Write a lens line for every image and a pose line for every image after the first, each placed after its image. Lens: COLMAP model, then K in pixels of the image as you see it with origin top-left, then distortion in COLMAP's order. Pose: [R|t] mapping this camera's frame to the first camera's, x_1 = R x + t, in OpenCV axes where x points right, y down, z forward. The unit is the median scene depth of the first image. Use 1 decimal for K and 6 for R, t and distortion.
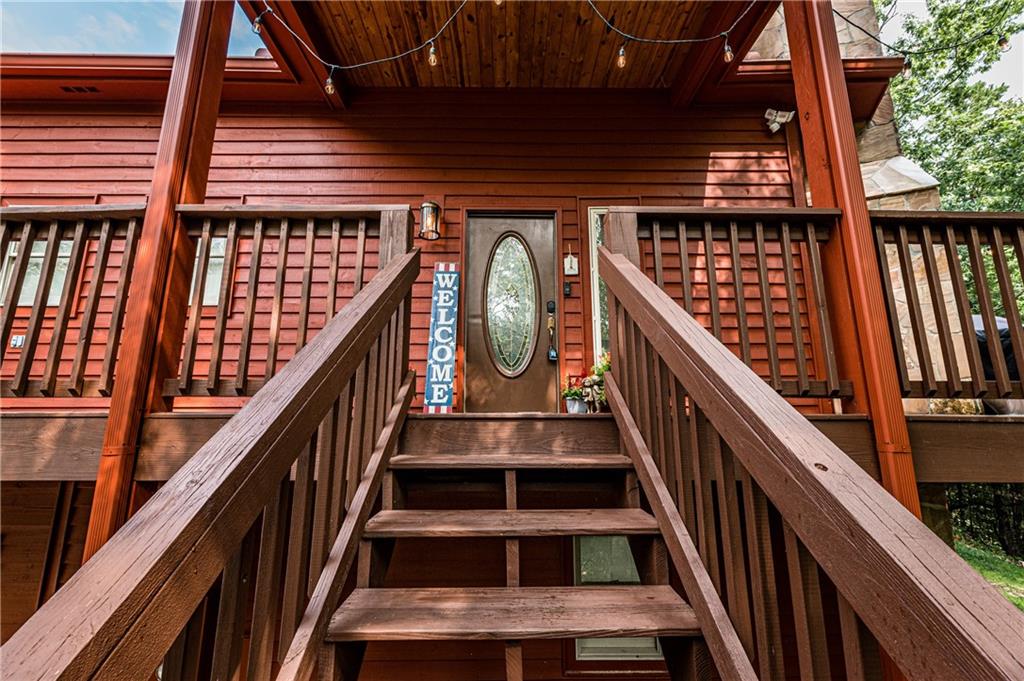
lens RADIAL K [[422.0, 0, 513.2], [0, 422.0, 339.8], [0, 0, 1]] dist [0.000275, 0.000039]
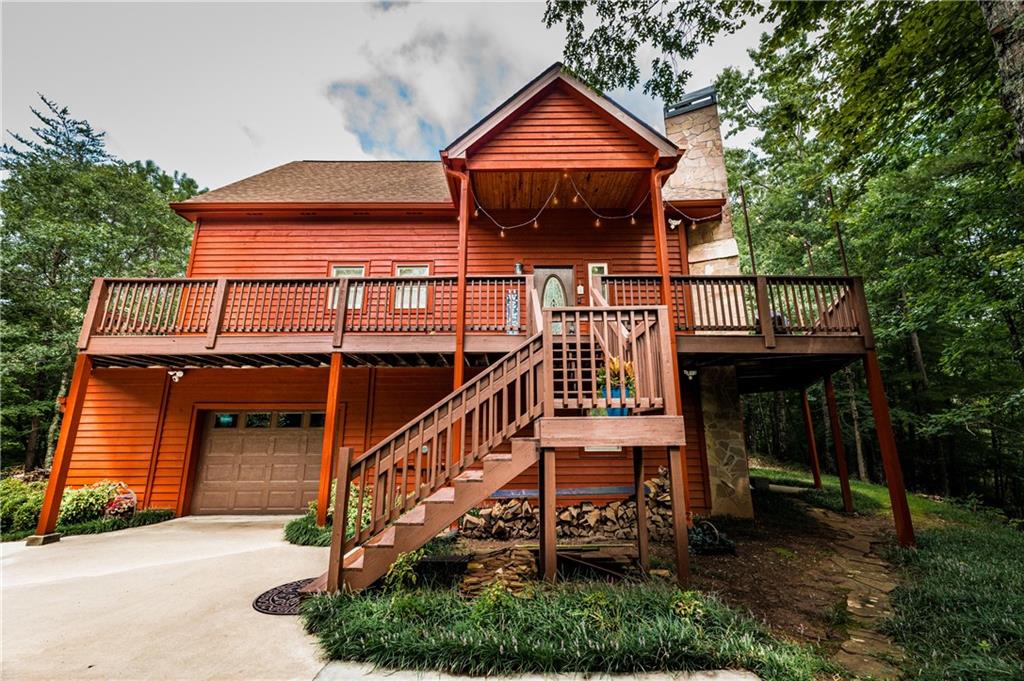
lens RADIAL K [[422.0, 0, 510.5], [0, 422.0, 340.2], [0, 0, 1]] dist [0.000275, 0.000039]
pose [[0.999868, -0.004528, -0.015585, -0.195602], [0.003873, 0.999119, -0.041798, 0.177088], [0.015761, 0.041732, 0.999005, -1.195666]]
